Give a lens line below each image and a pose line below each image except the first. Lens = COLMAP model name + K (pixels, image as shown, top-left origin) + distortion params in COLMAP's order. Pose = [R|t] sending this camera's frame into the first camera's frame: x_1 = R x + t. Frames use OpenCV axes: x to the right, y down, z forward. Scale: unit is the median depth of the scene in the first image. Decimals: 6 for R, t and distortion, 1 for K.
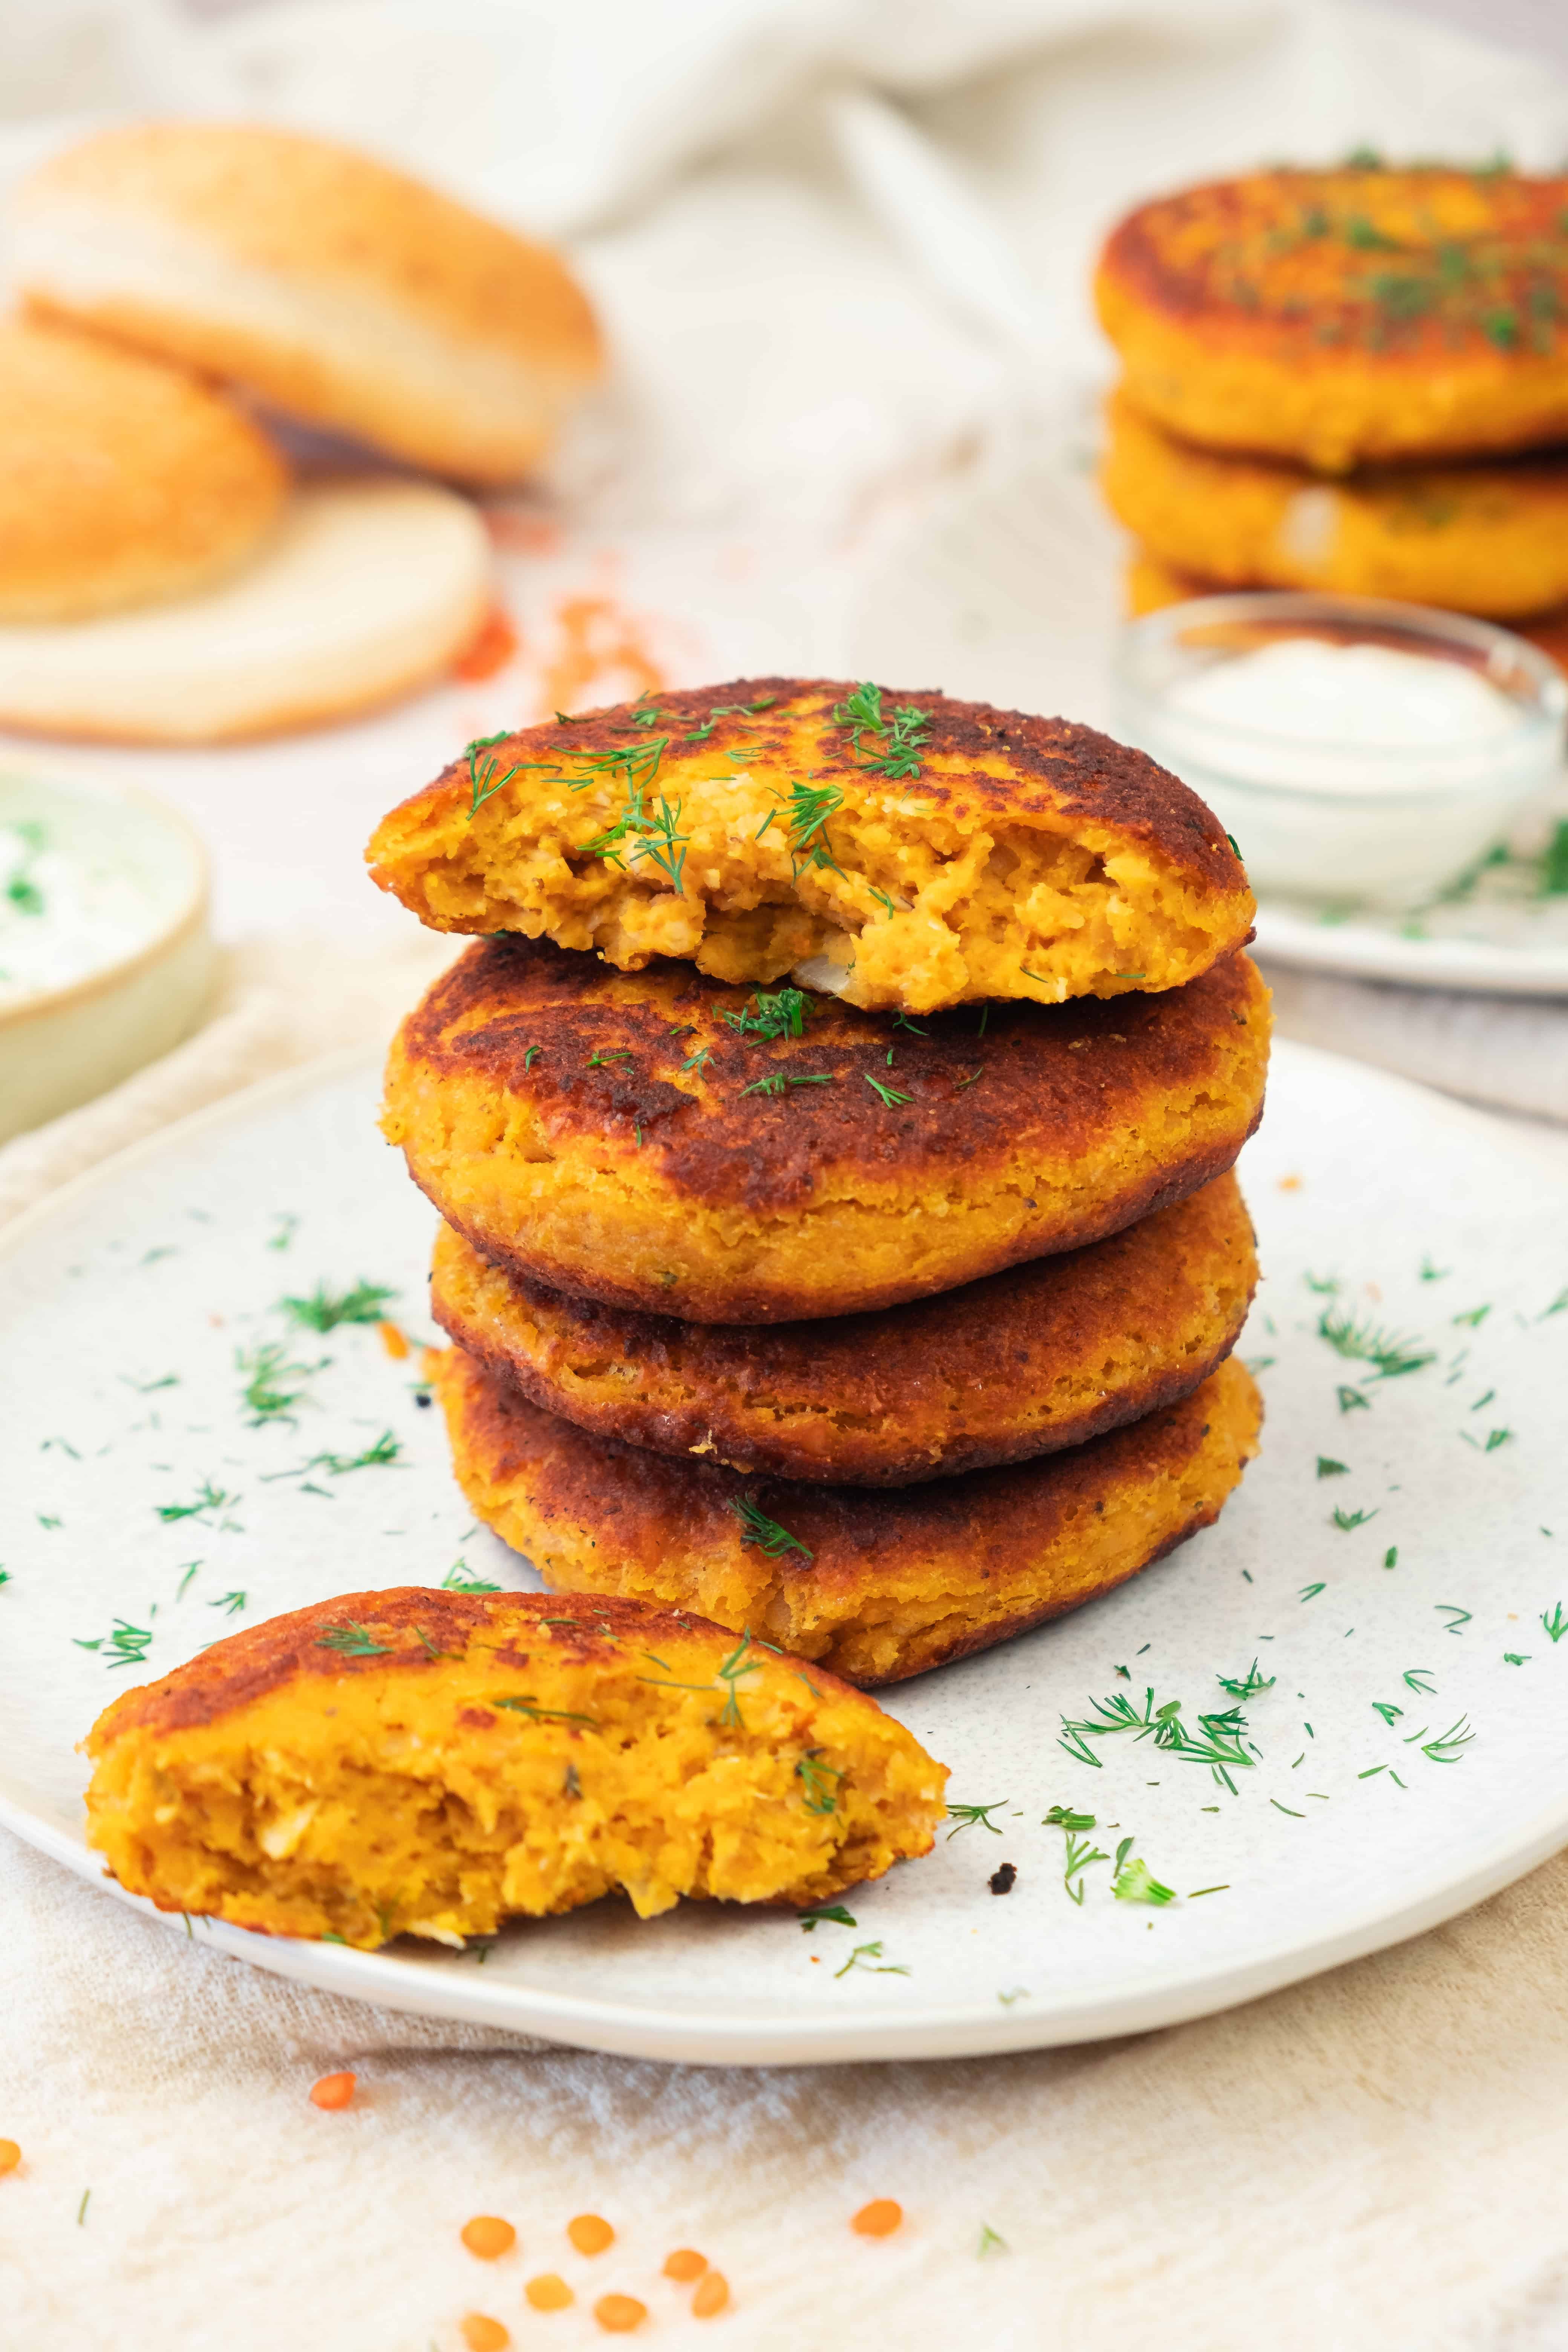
lens RADIAL K [[5630.3, 0, 784.0], [0, 5630.3, 1176.0], [0, 0, 1]] dist [-0.014834, -3.718688]
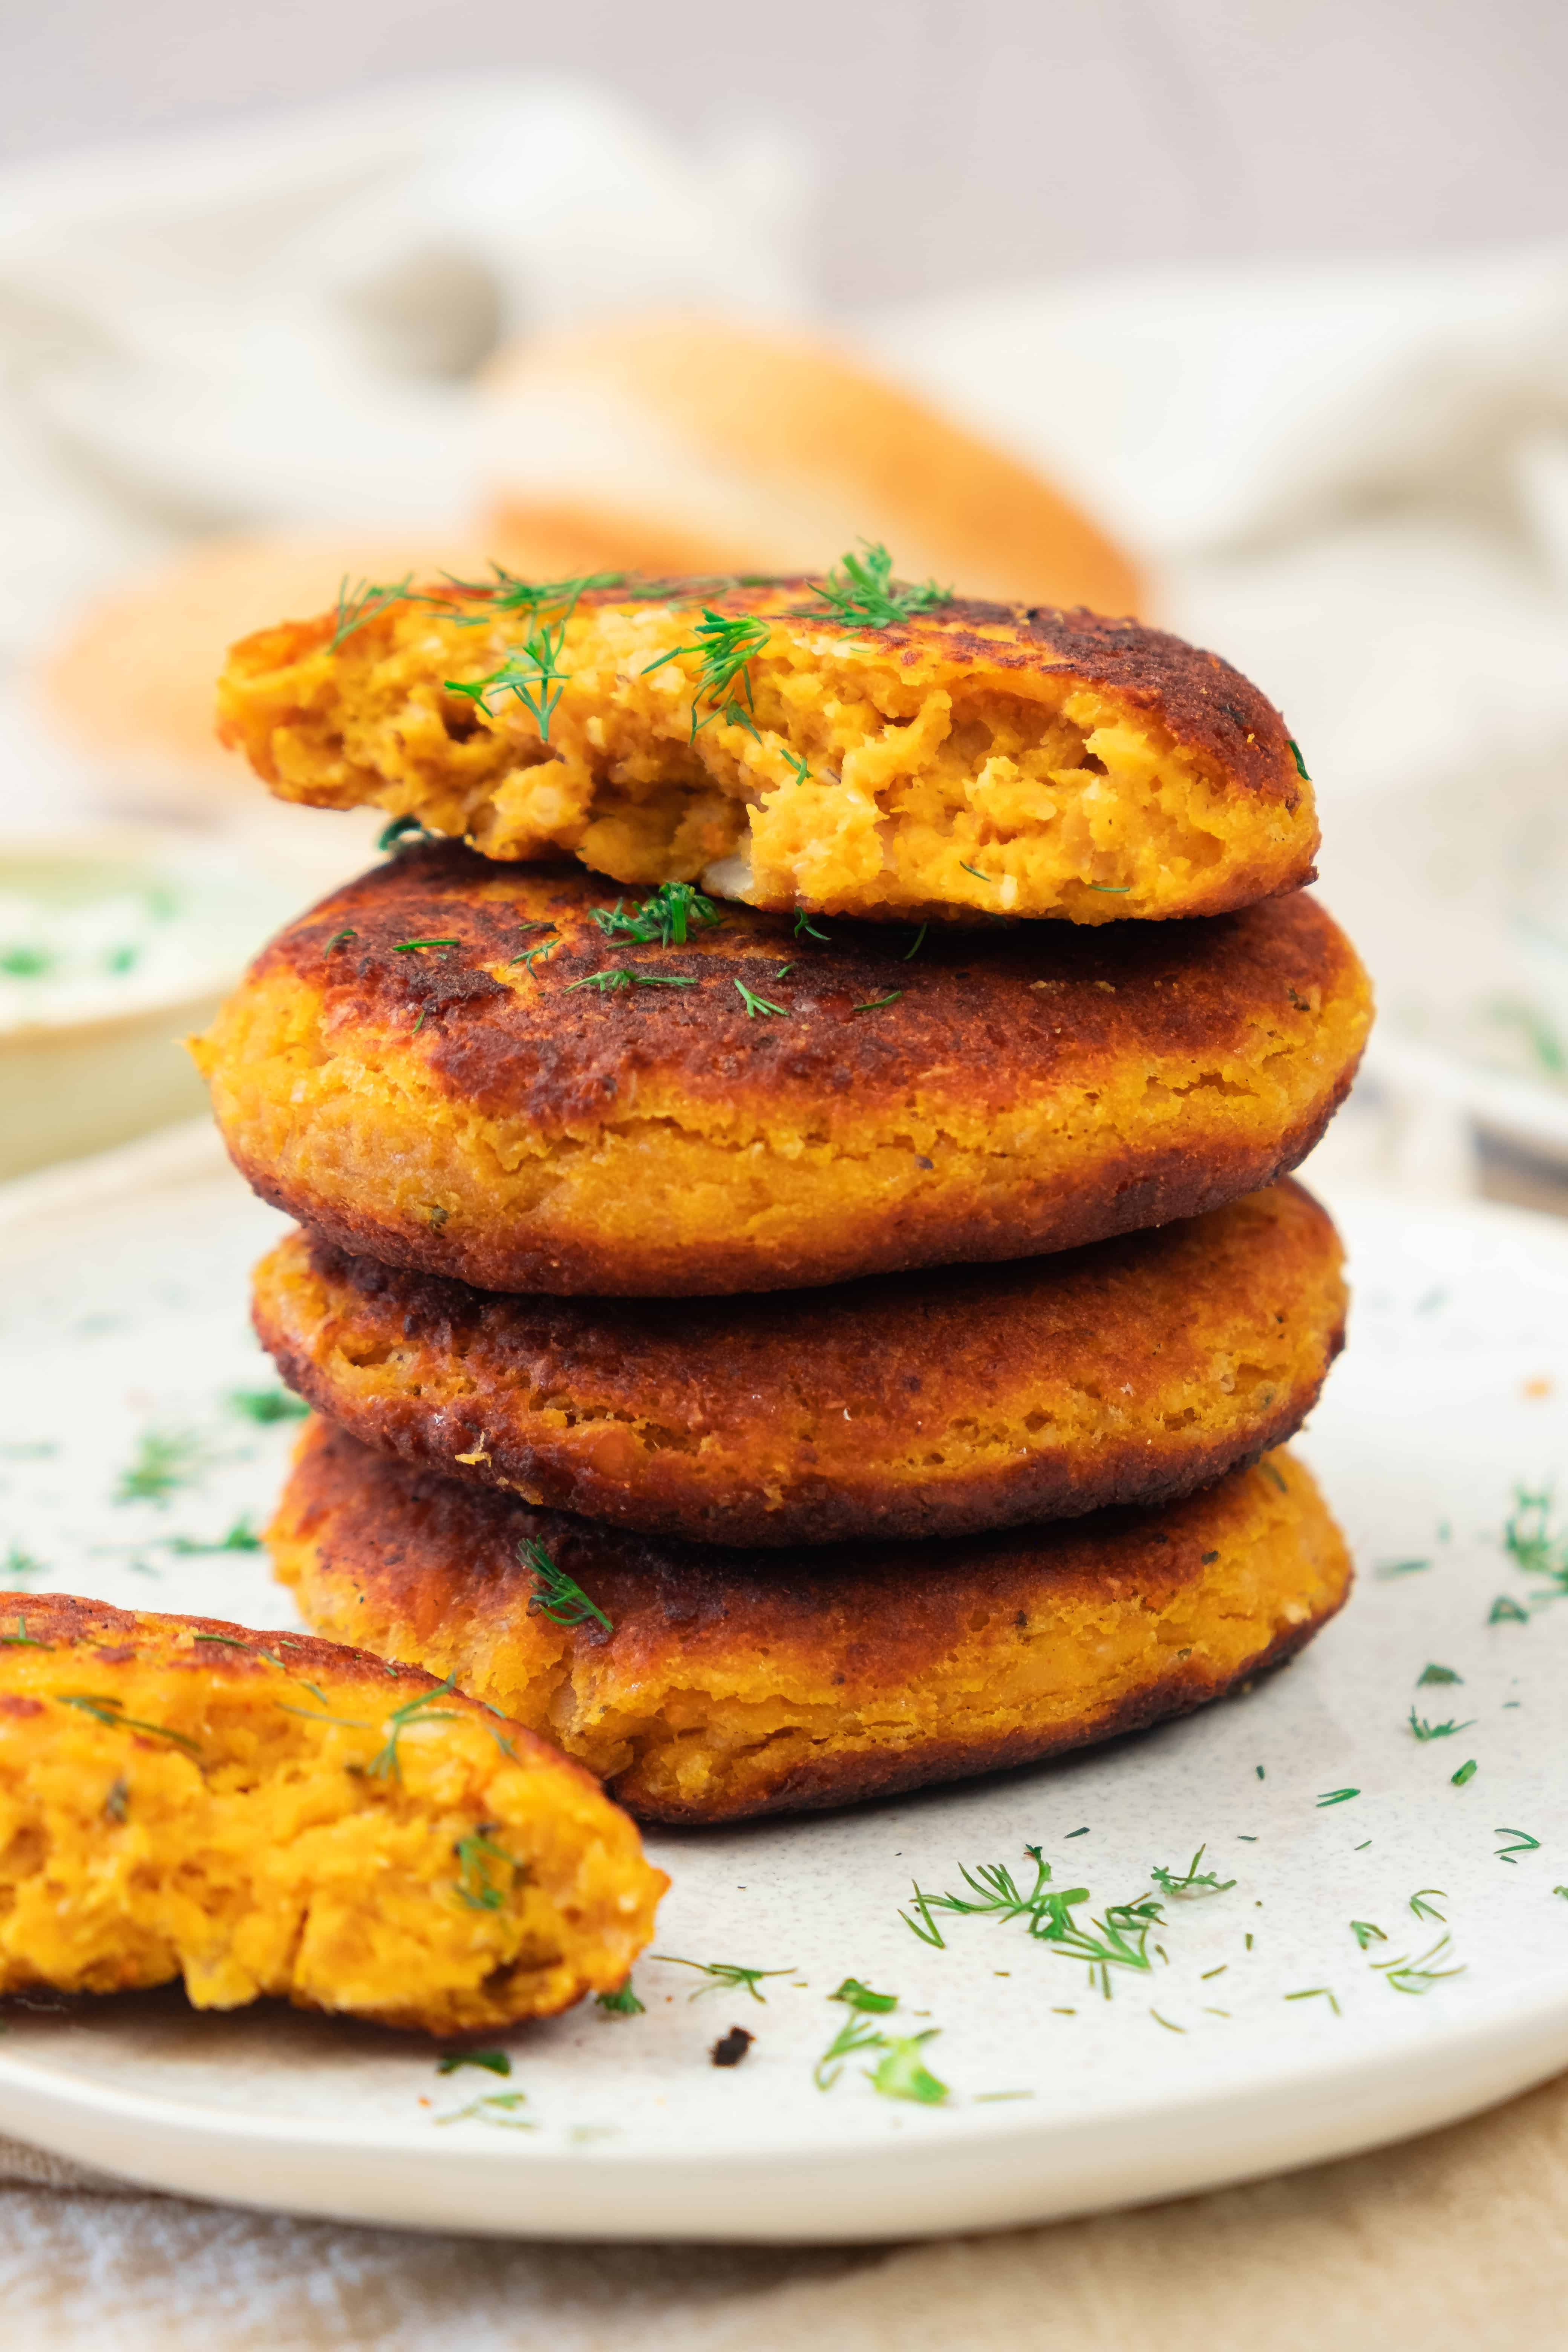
lens RADIAL K [[5630.3, 0, 784.0], [0, 5630.3, 1176.0], [0, 0, 1]] dist [-0.014834, -3.718688]
pose [[0.965253, 0.082321, -0.248012, 0.206725], [-0.124927, 0.978972, -0.161265, 0.126436], [0.229521, 0.186645, 0.955240, 0.285591]]
